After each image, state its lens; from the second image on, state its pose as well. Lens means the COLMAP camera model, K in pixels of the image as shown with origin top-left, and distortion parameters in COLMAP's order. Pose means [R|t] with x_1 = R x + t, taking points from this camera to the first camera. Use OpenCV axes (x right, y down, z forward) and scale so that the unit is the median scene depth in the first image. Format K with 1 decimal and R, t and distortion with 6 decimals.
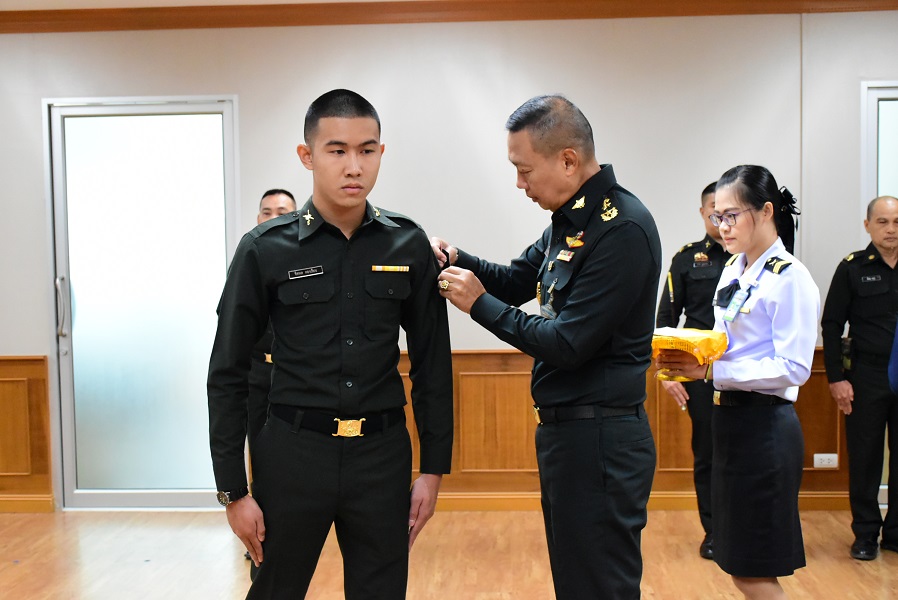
lens RADIAL K [[1273.6, 0, 449.0], [0, 1273.6, 300.0], [0, 0, 1]] dist [-0.092746, -0.007769]
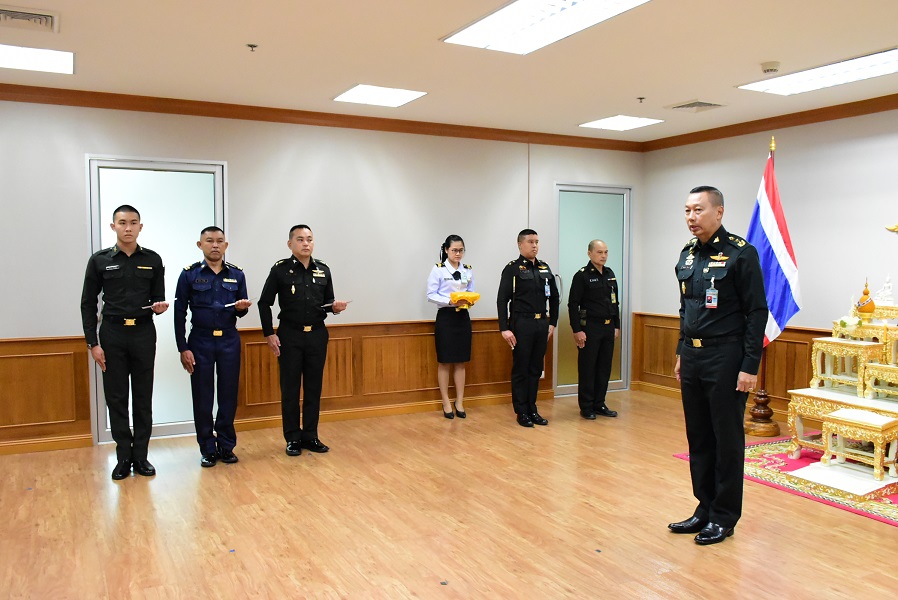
lens RADIAL K [[793.9, 0, 449.0], [0, 793.9, 300.0], [0, 0, 1]] dist [-0.004428, -0.003104]
pose [[0.864301, -0.013656, 0.502790, -0.529413], [0.013627, 0.999900, 0.003733, 0.007935], [-0.502791, 0.003625, 0.864401, 0.036497]]
